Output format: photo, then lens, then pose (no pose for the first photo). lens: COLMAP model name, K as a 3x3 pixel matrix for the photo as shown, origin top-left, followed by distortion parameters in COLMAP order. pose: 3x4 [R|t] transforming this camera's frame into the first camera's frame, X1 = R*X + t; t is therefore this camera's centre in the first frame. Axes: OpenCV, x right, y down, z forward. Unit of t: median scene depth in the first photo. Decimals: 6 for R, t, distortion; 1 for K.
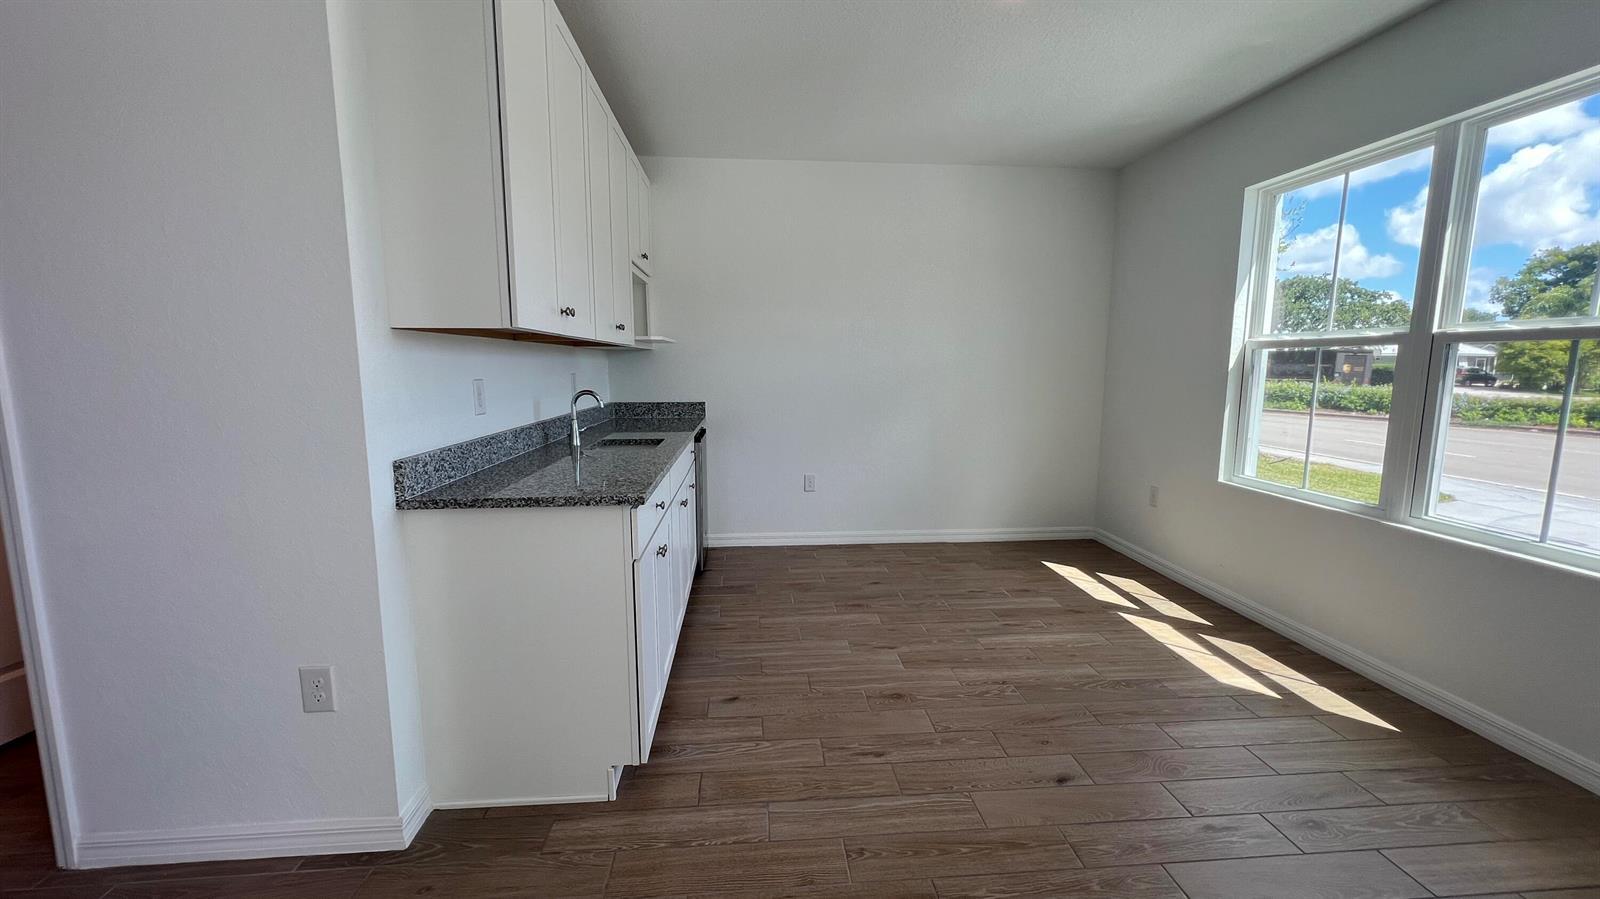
lens RADIAL K [[646.4, 0, 800.0], [0, 646.4, 449.5], [0, 0, 1]] dist [-0.000344, -0.000141]
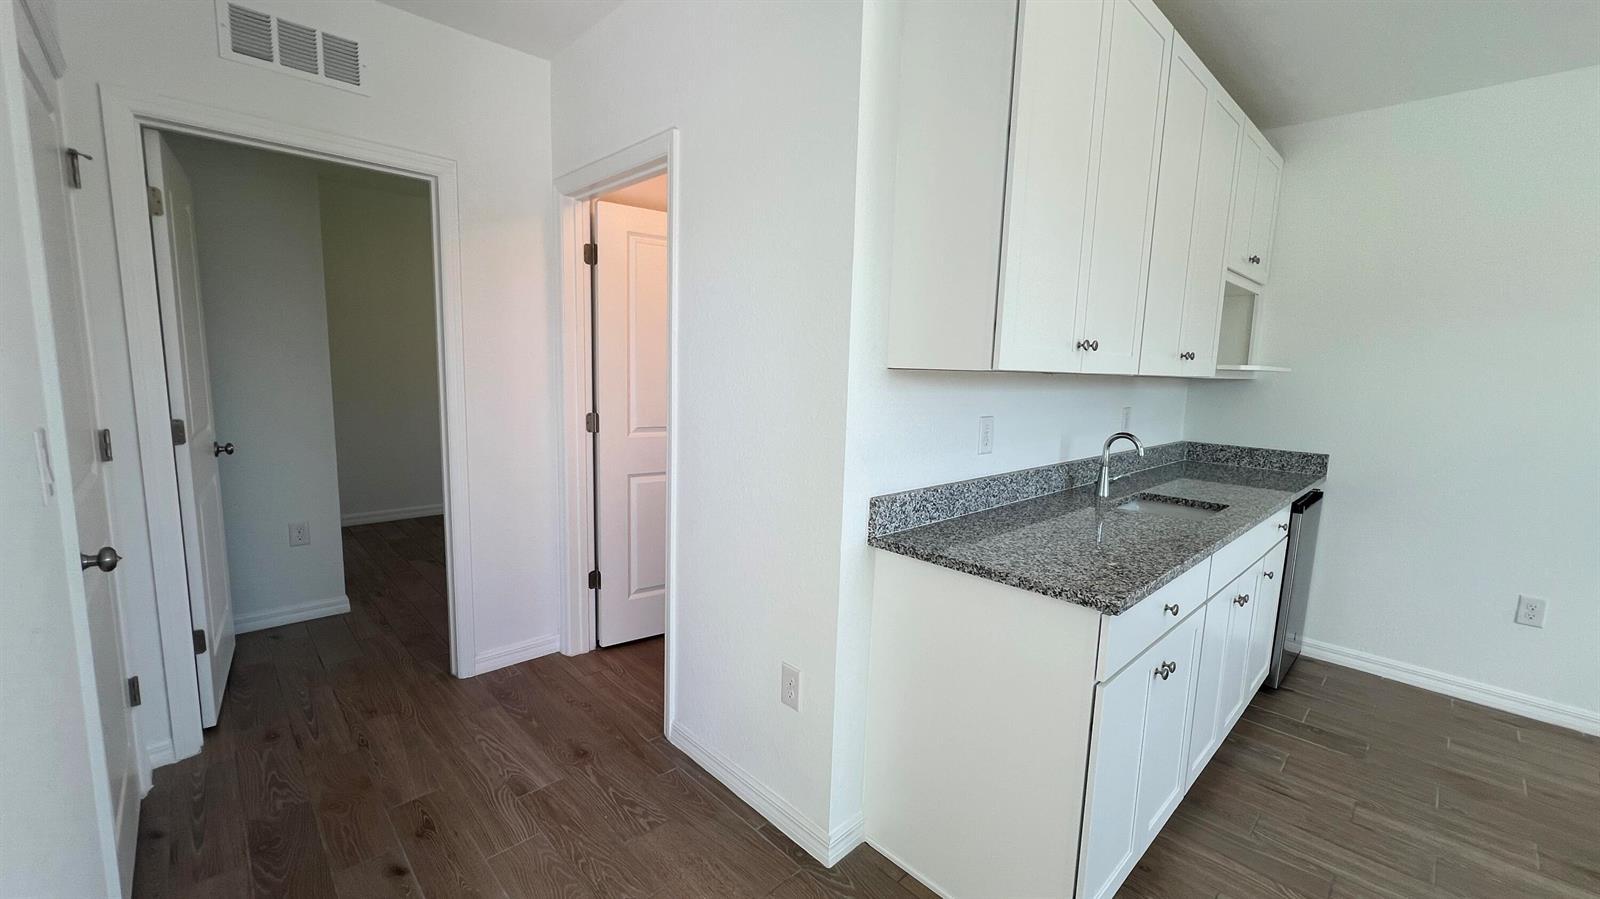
lens RADIAL K [[638.8, 0, 800.0], [0, 638.8, 449.5], [0, 0, 1]] dist [-0.000743, -0.000033]
pose [[0.628248, 0.121478, -0.768471, 0.040584], [-0.132359, 0.990025, 0.048294, -0.054777], [0.766672, 0.071373, 0.638060, 0.158087]]
